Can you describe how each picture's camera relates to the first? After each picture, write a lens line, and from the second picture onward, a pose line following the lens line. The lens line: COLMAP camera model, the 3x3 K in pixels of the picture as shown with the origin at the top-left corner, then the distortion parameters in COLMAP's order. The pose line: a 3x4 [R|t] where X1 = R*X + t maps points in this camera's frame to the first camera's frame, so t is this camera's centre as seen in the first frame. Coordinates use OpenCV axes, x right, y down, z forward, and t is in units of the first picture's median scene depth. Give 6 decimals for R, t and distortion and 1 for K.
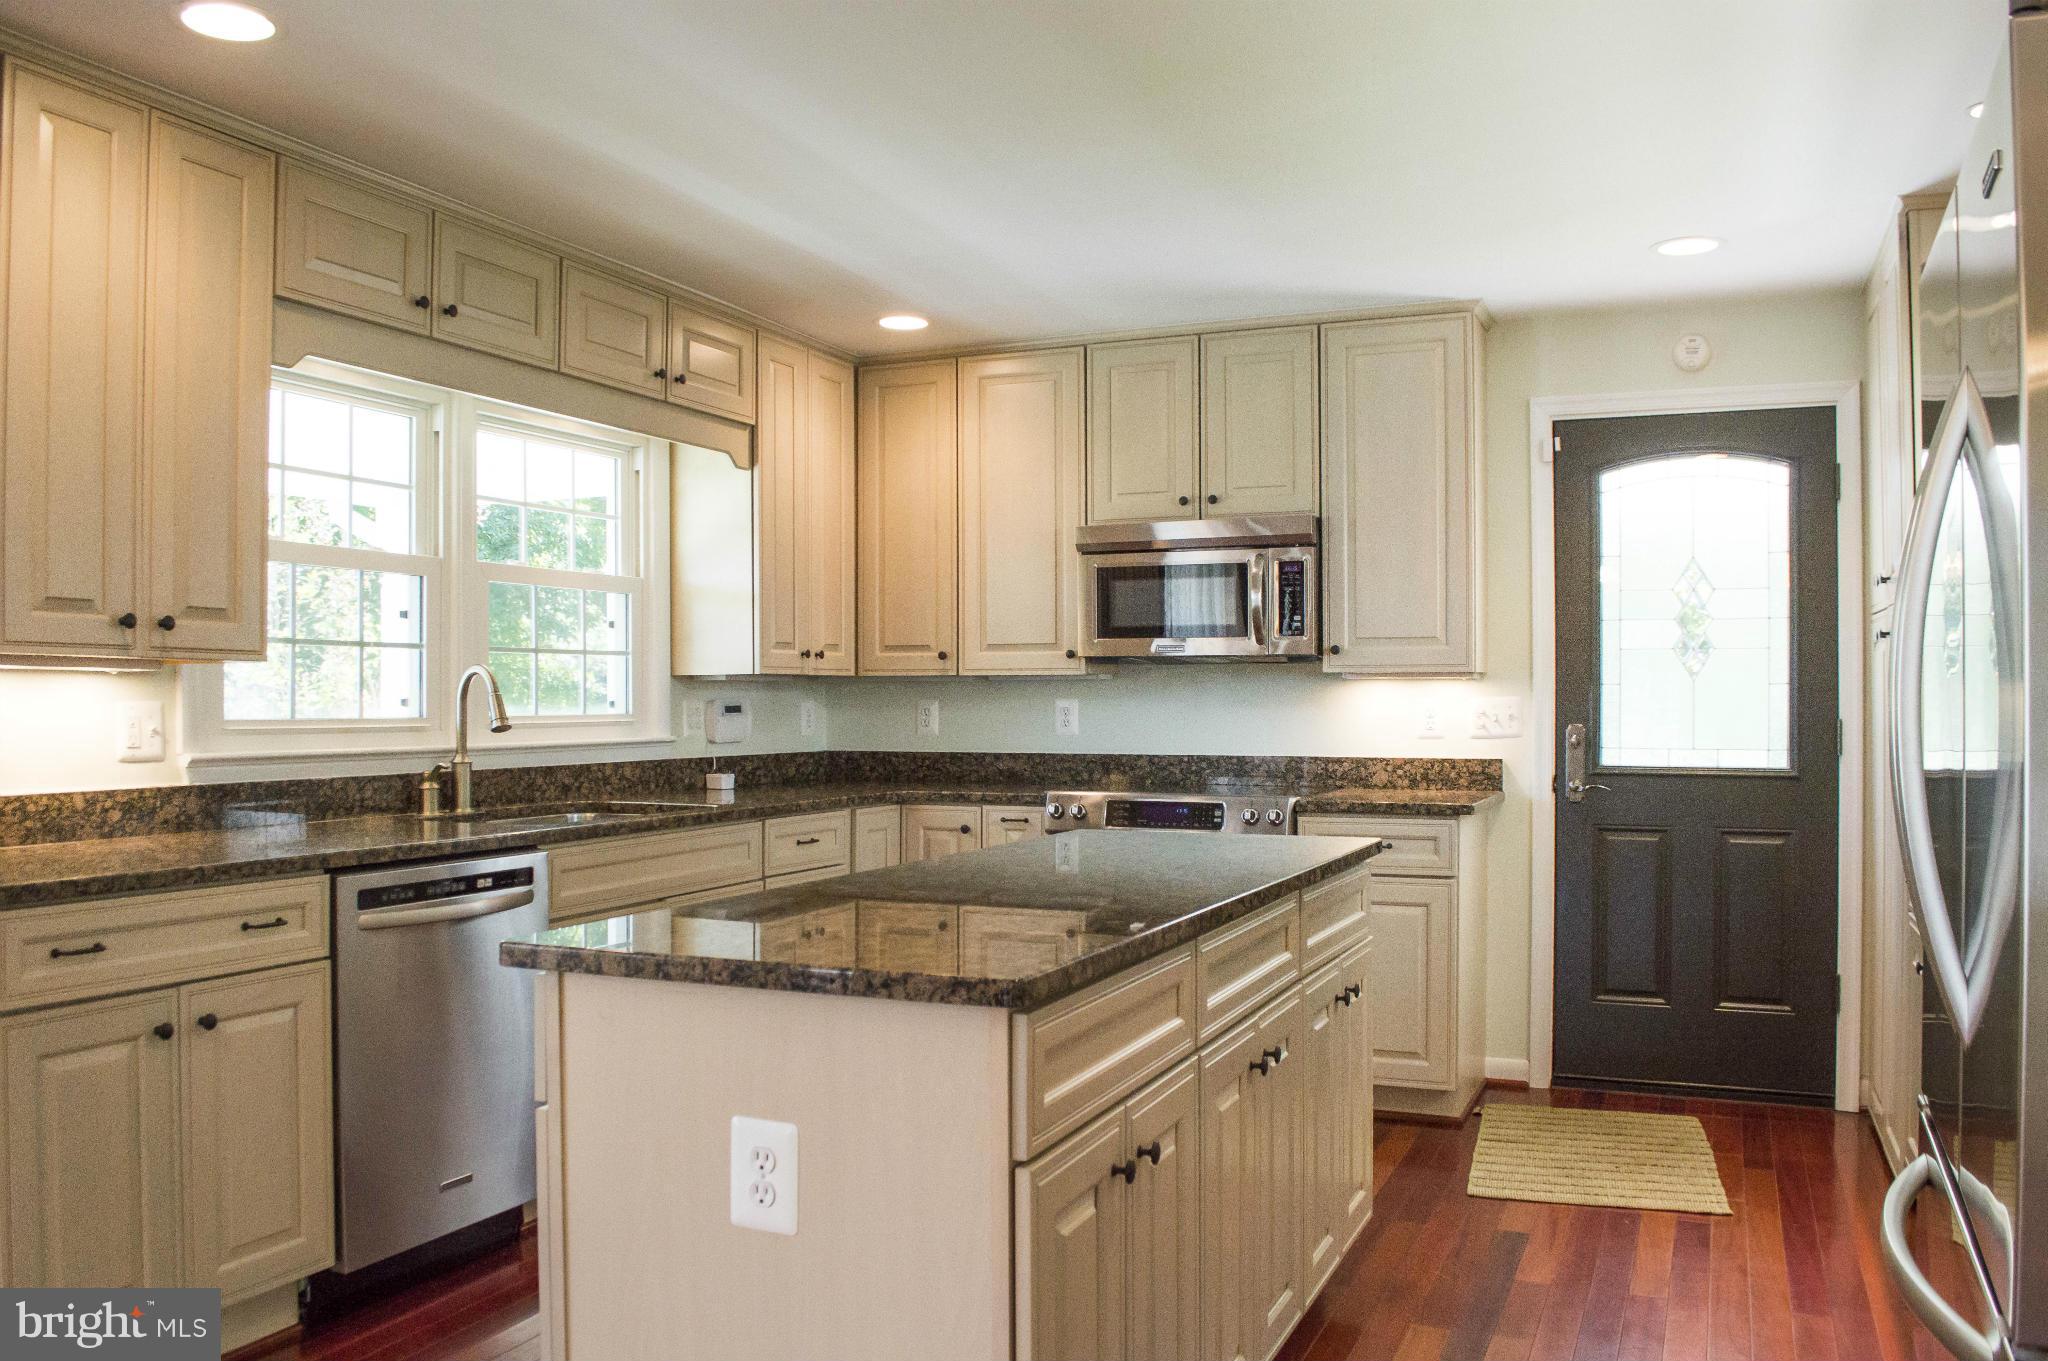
lens RADIAL K [[1633.7, 0, 1023.0], [0, 1633.7, 690.8], [0, 0, 1]] dist [-0.083854, 0.010222]
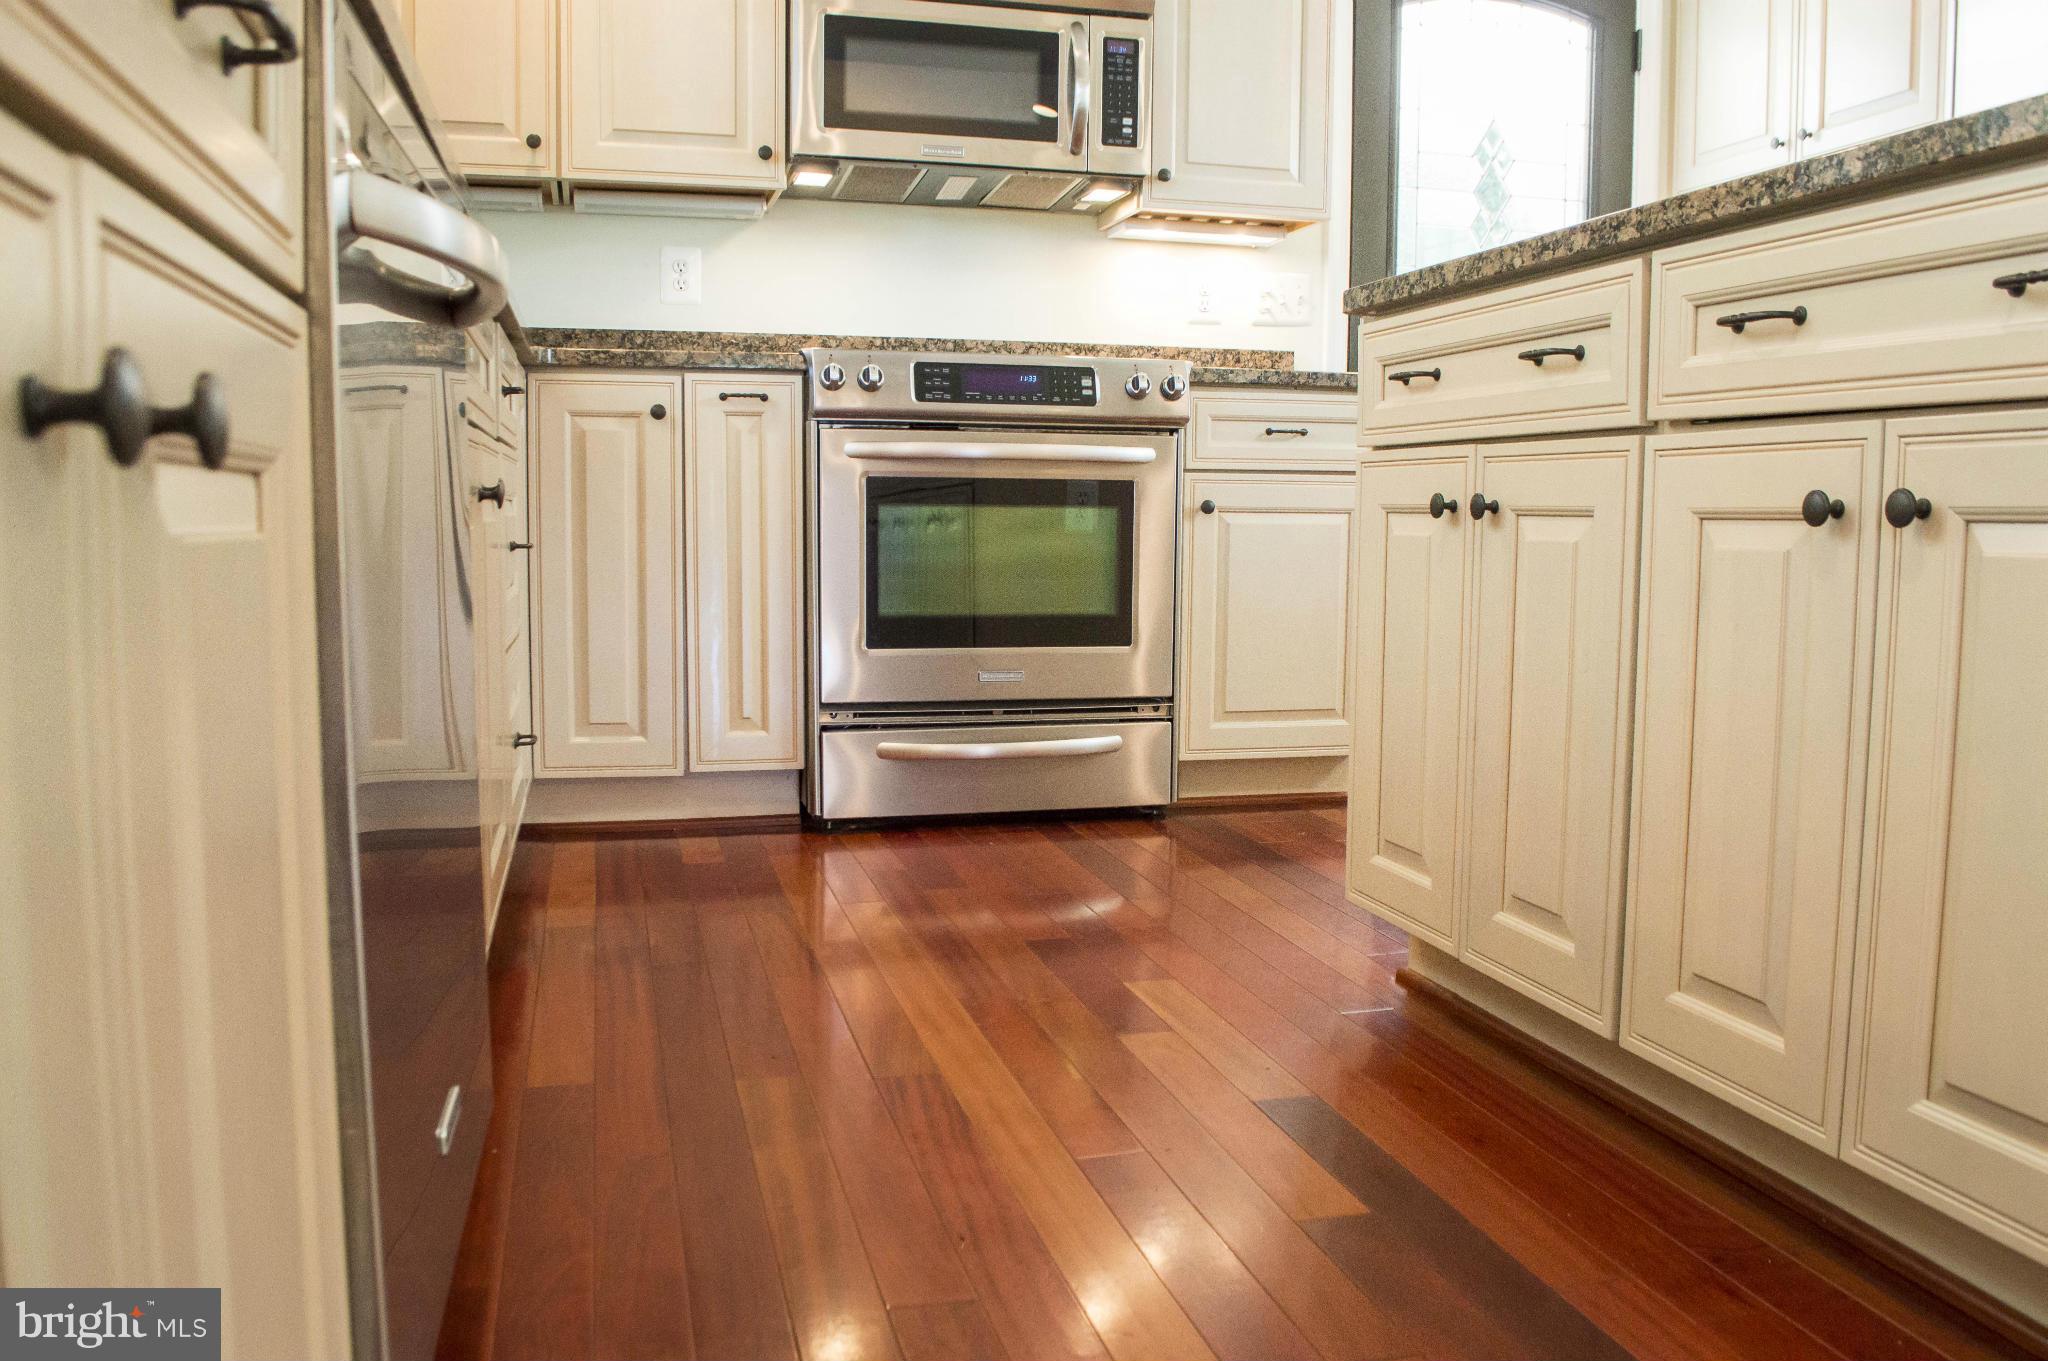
lens RADIAL K [[1633.7, 0, 1023.0], [0, 1633.7, 690.8], [0, 0, 1]] dist [-0.083854, 0.010222]
pose [[0.790172, -0.059708, 0.609970, -0.298244], [-0.012232, 0.993509, 0.113097, 0.117503], [-0.612764, -0.096827, 0.784312, 0.443196]]
